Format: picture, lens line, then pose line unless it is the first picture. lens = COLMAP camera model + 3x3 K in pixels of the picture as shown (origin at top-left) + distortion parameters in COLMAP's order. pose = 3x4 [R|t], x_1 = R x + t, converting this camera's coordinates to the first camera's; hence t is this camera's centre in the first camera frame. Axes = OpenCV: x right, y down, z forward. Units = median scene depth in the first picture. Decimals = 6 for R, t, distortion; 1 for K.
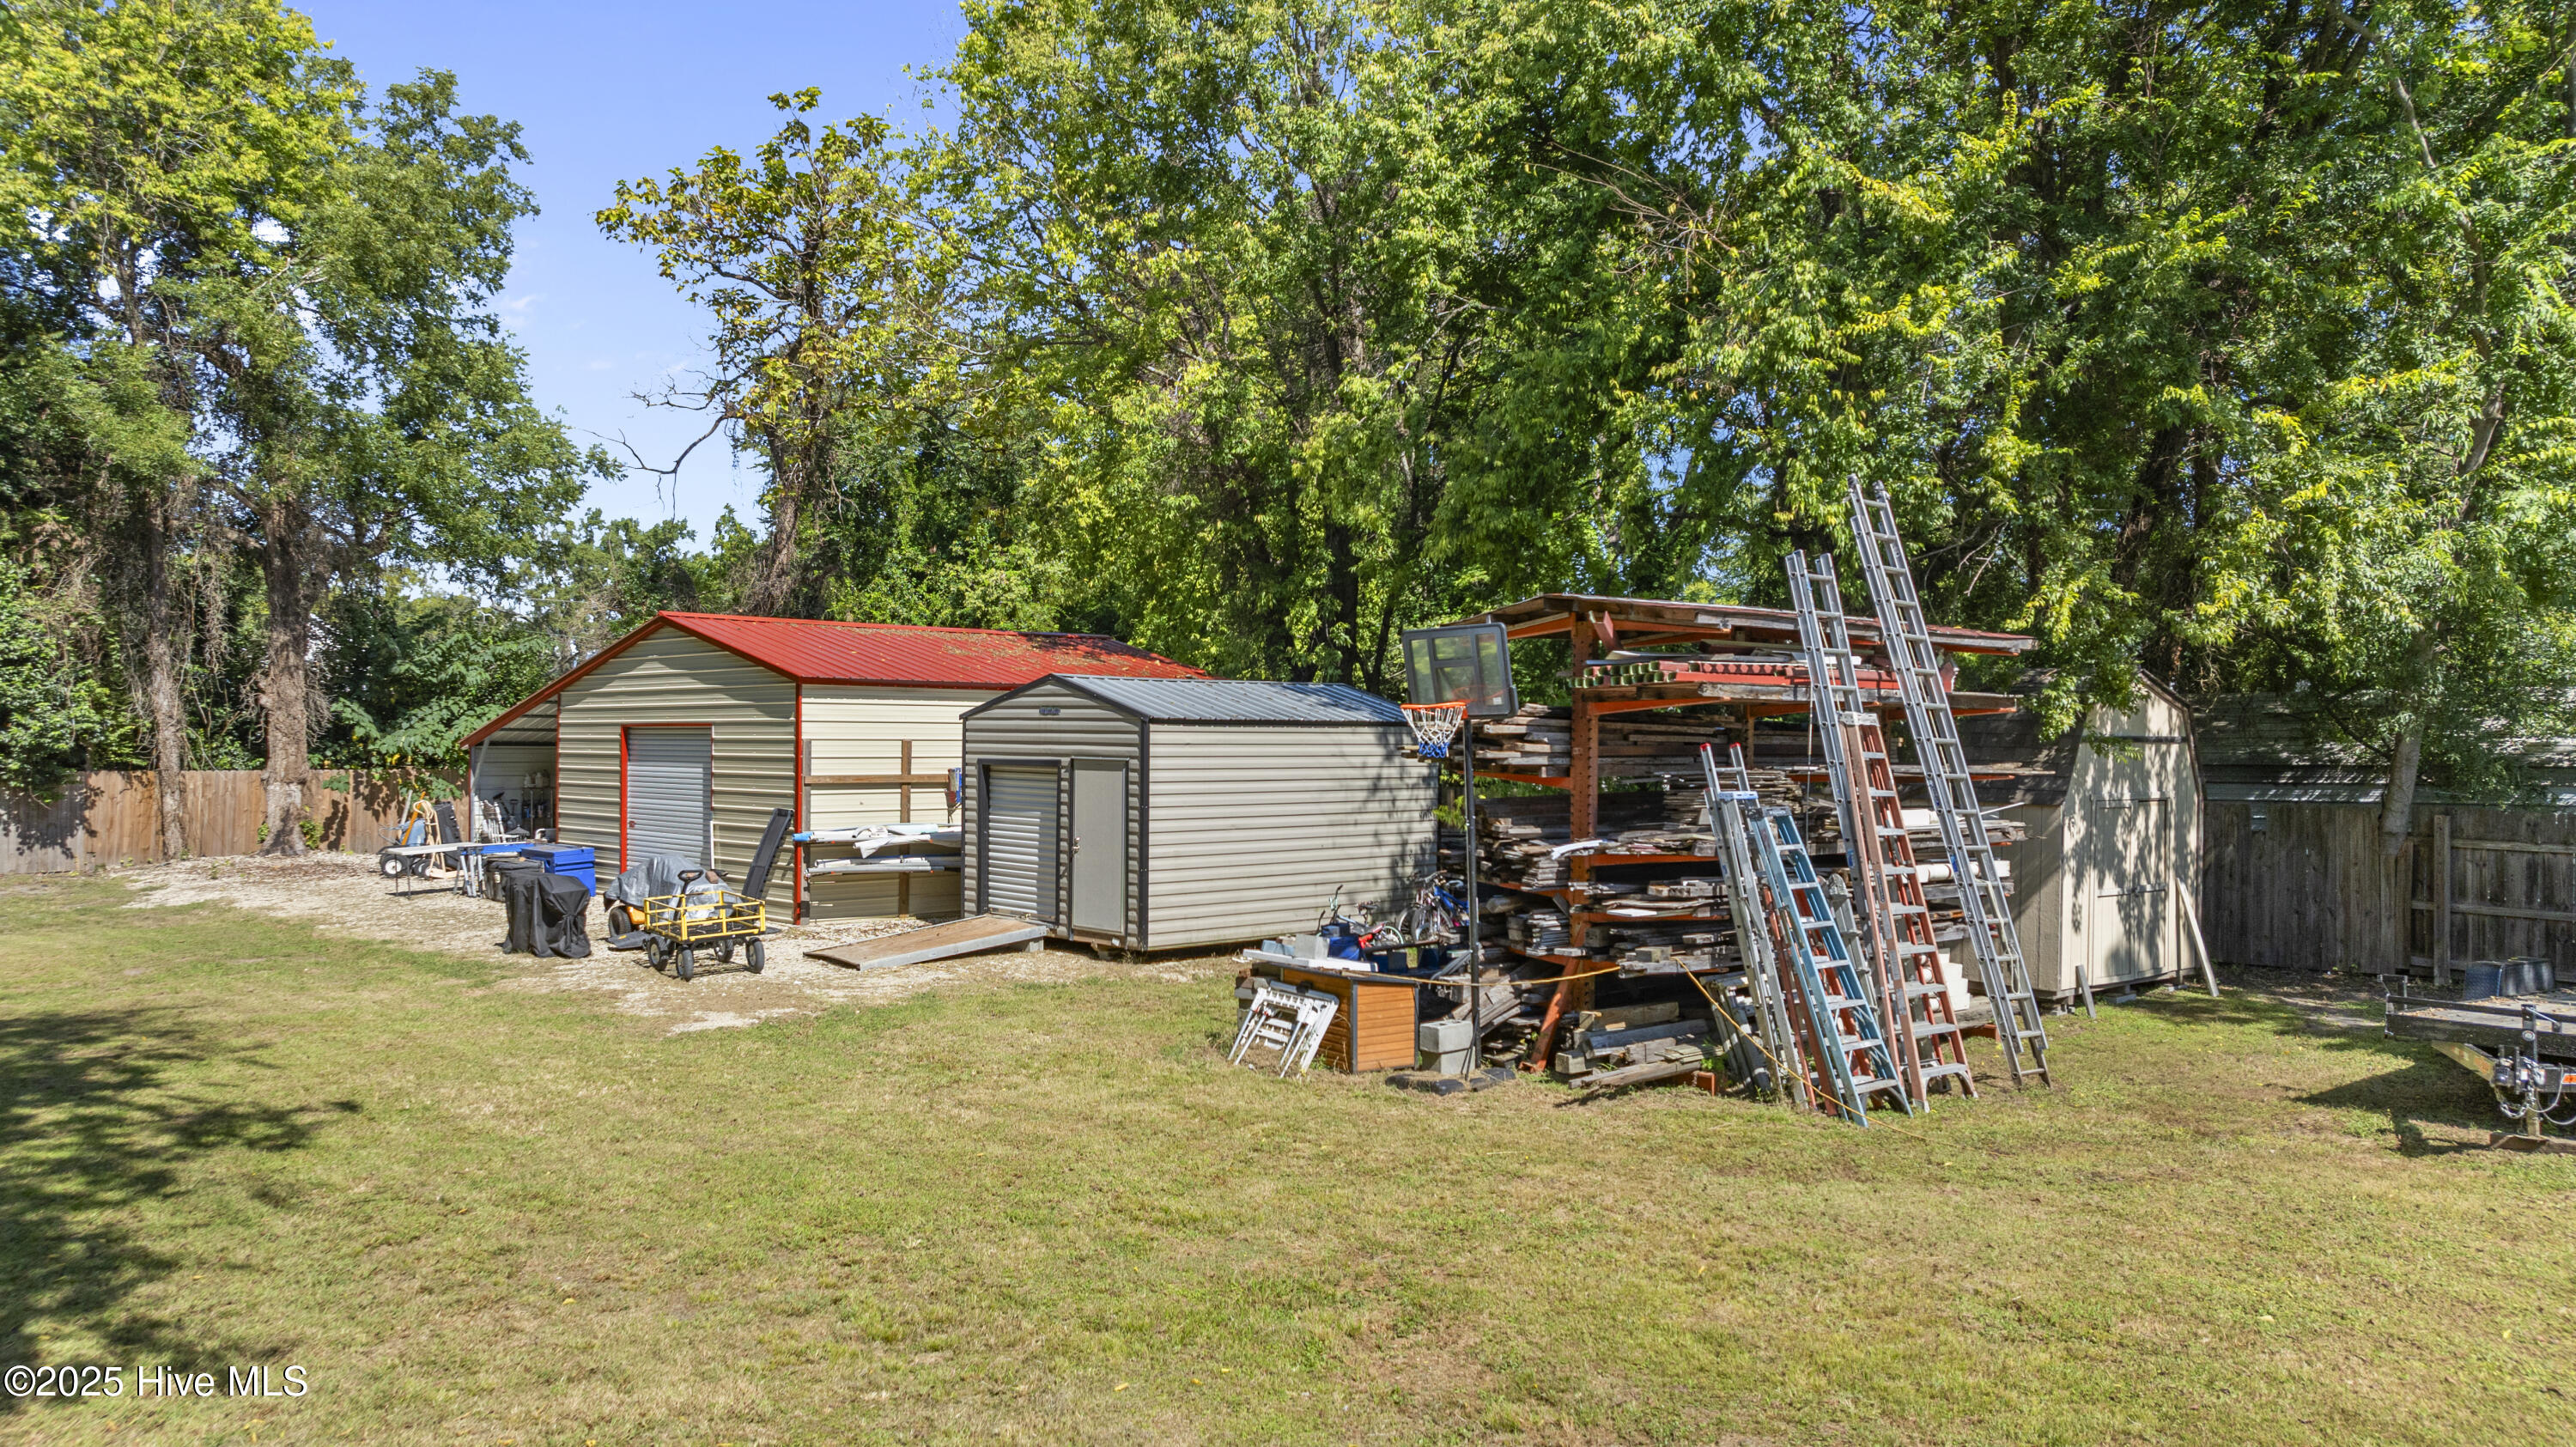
lens RADIAL K [[1833.4, 0, 1288.0], [0, 1833.4, 723.5], [0, 0, 1]] dist [-0.011726, -0.003306]
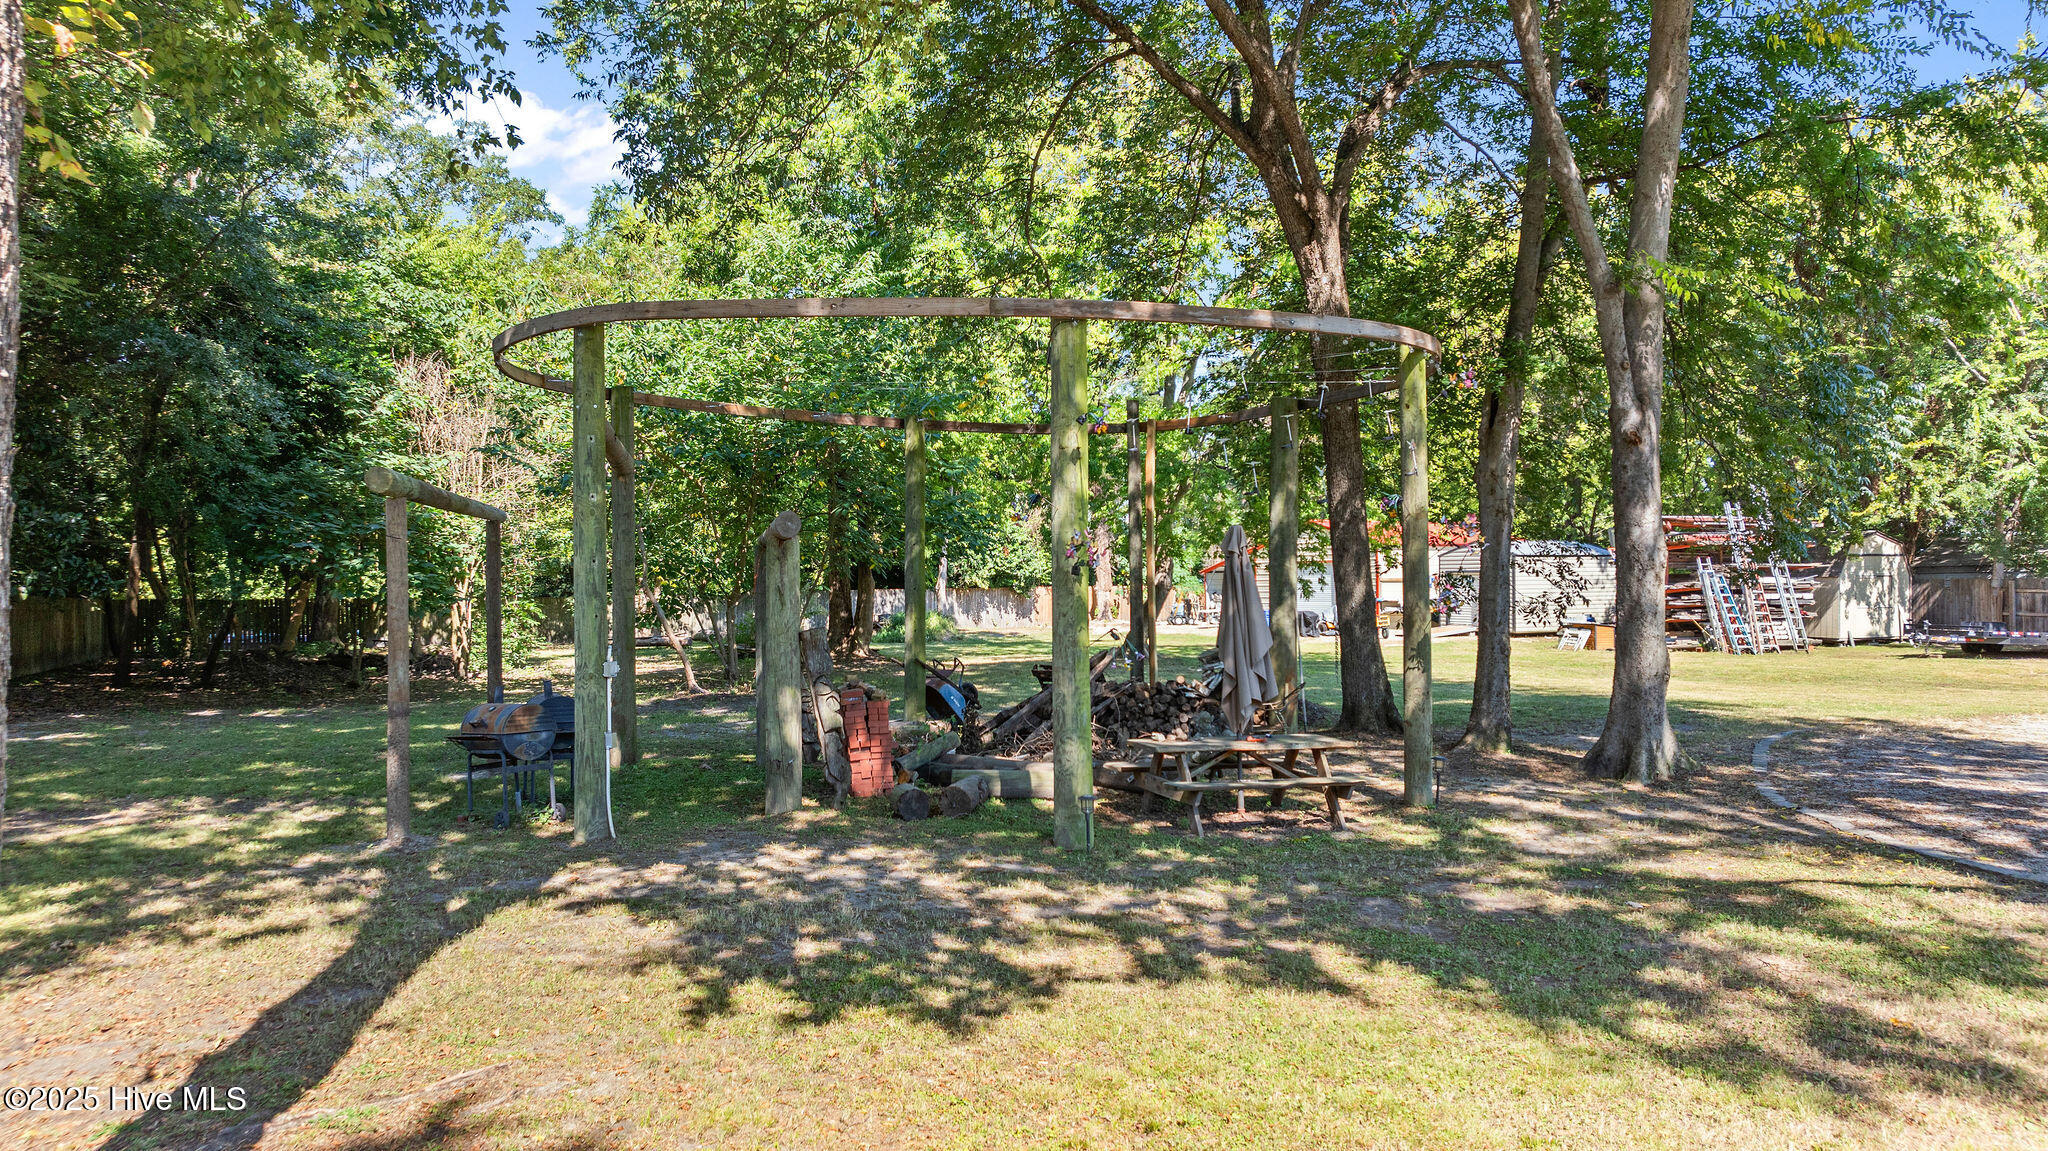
lens RADIAL K [[1483.1, 0, 1024.0], [0, 1483.1, 575.5], [0, 0, 1]] dist [-0.000078, 0.001174]
pose [[0.955523, -0.015102, -0.294531, -0.112975], [0.015086, 0.999883, -0.002328, 0.020577], [0.294532, -0.002219, 0.955639, -1.359357]]
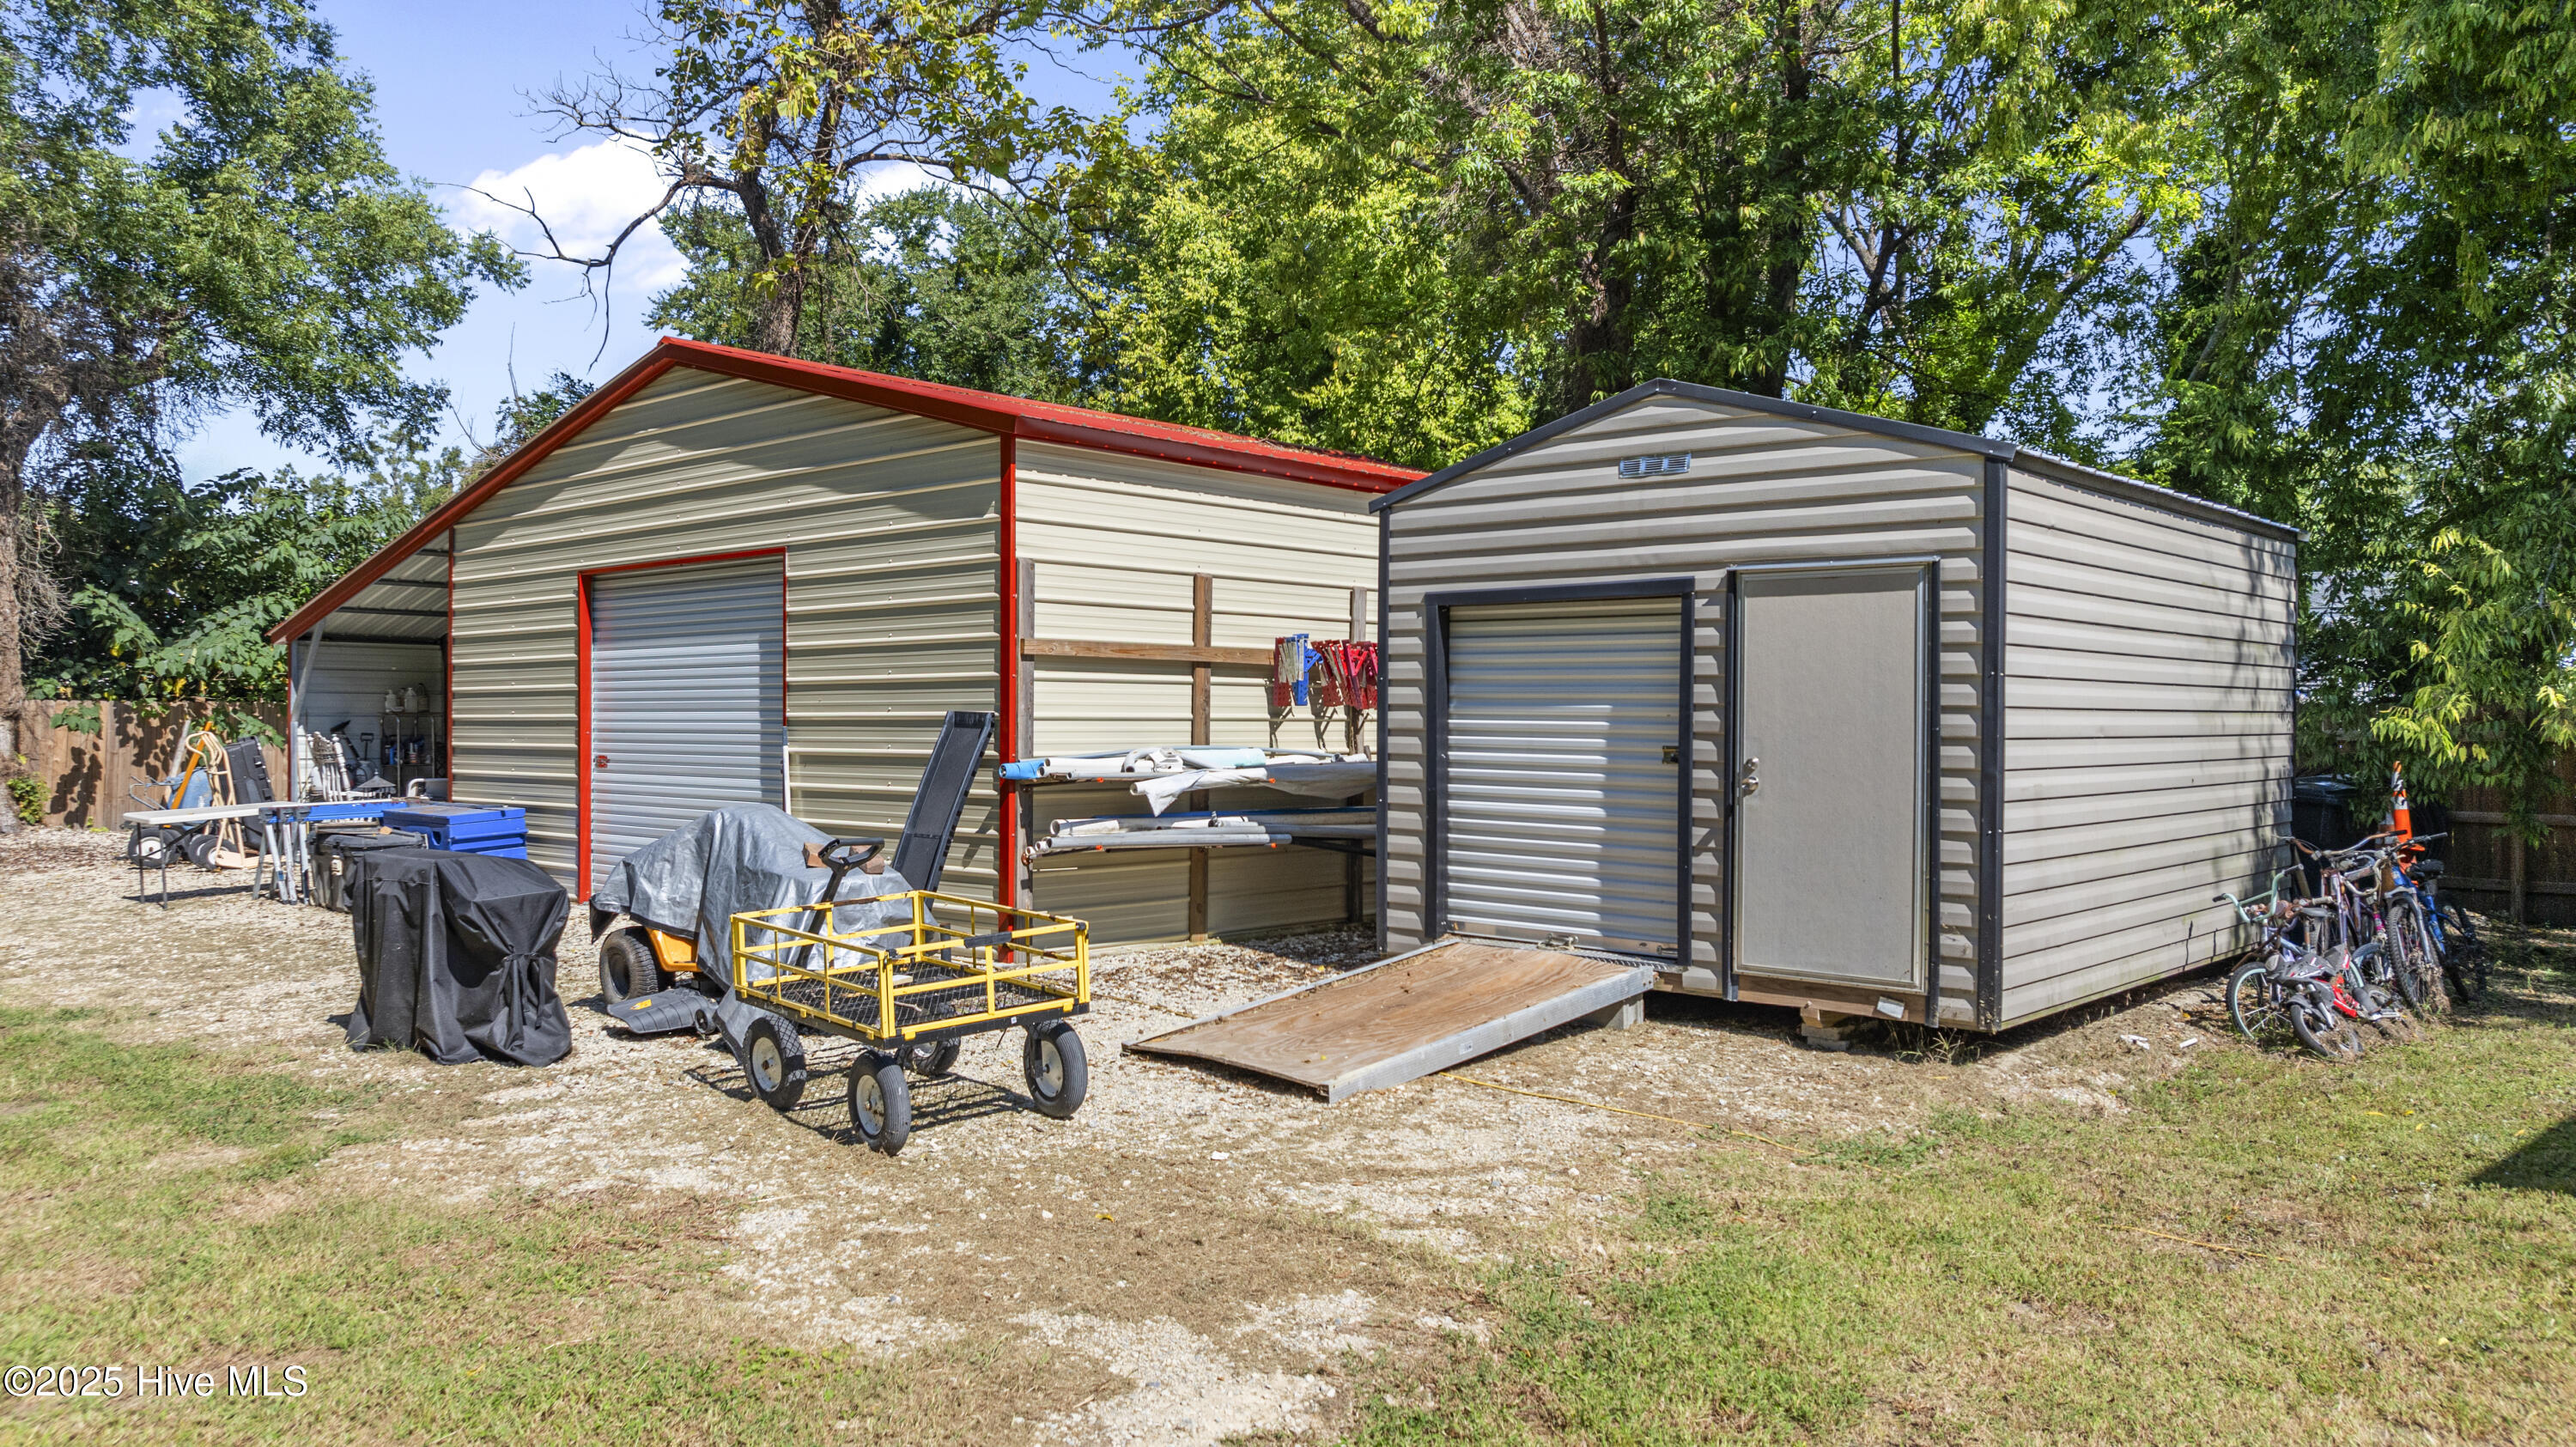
lens RADIAL K [[1865.5, 0, 1288.0], [0, 1865.5, 723.5], [0, 0, 1]] dist [-0.000078, 0.001174]
pose [[0.998117, -0.003091, 0.061265, -0.225830], [0.002435, 0.999939, 0.010779, 0.045016], [-0.061295, -0.010610, 0.998063, 0.527229]]
